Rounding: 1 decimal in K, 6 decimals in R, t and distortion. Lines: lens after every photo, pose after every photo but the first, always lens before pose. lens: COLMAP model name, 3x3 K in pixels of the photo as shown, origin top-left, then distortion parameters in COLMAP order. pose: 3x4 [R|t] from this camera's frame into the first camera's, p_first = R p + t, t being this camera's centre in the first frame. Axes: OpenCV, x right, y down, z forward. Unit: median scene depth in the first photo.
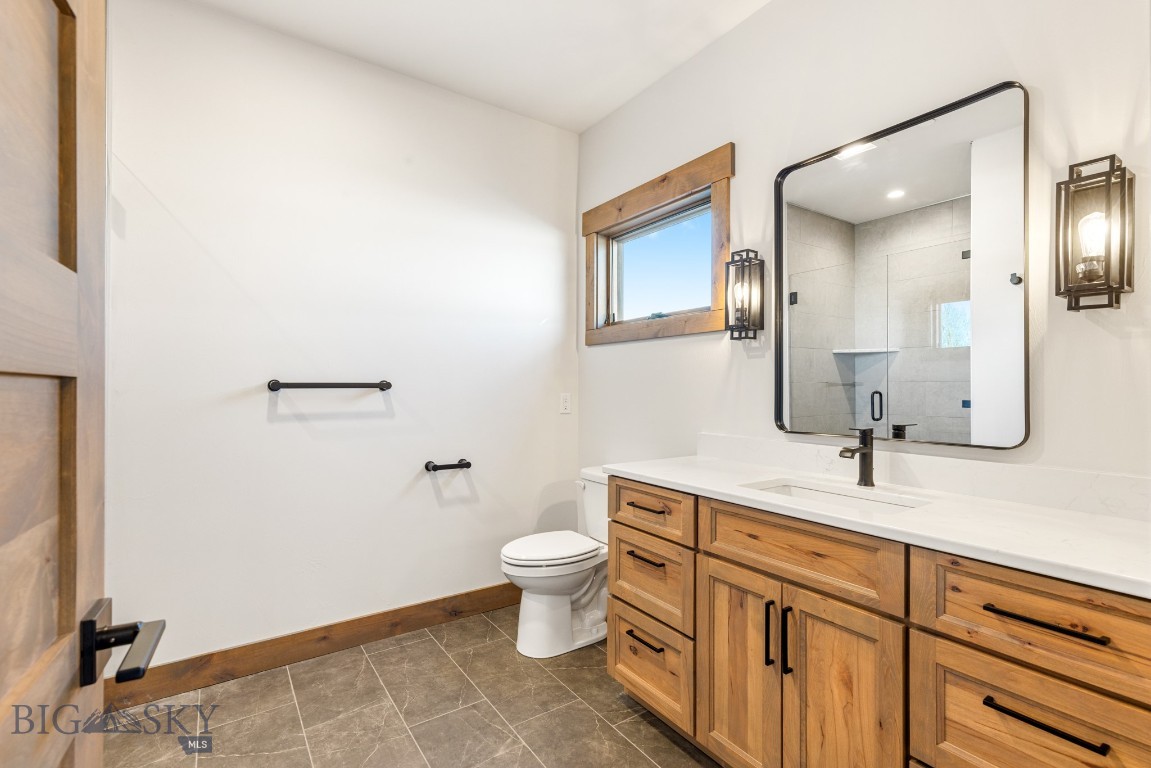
lens RADIAL K [[508.3, 0, 579.4], [0, 508.3, 380.8], [0, 0, 1]] dist [0.005921, -0.000770]
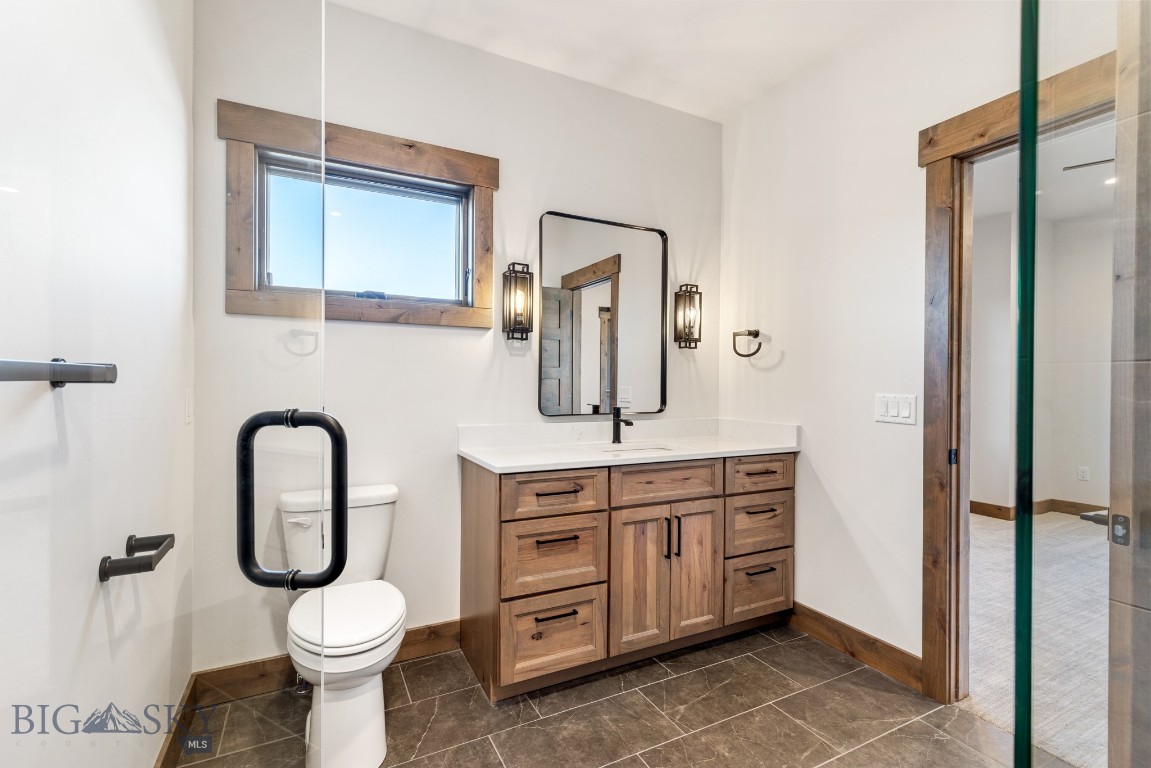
lens RADIAL K [[508.3, 0, 560.8], [0, 508.3, 382.8], [0, 0, 1]] dist [0.005921, -0.000770]
pose [[0.156899, 0.001892, 0.987613, -0.993676], [-0.018415, 0.999830, 0.001010, 0.016814], [-0.987443, -0.018346, 0.156908, 0.882773]]
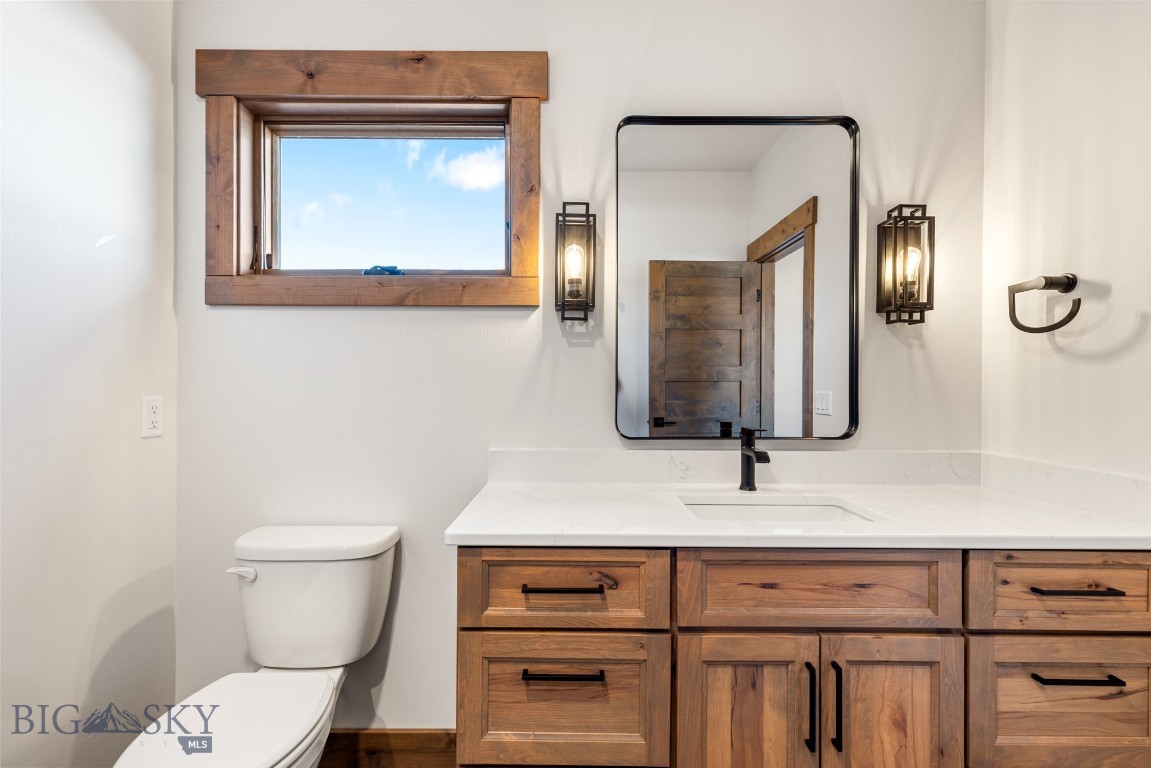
lens RADIAL K [[508.3, 0, 569.4], [0, 508.3, 384.6], [0, 0, 1]] dist [0.005921, -0.000770]
pose [[0.571560, 0.002802, 0.820556, -0.372152], [-0.012648, 0.999905, 0.005396, 0.011098], [-0.820463, -0.013463, 0.571541, 0.703438]]
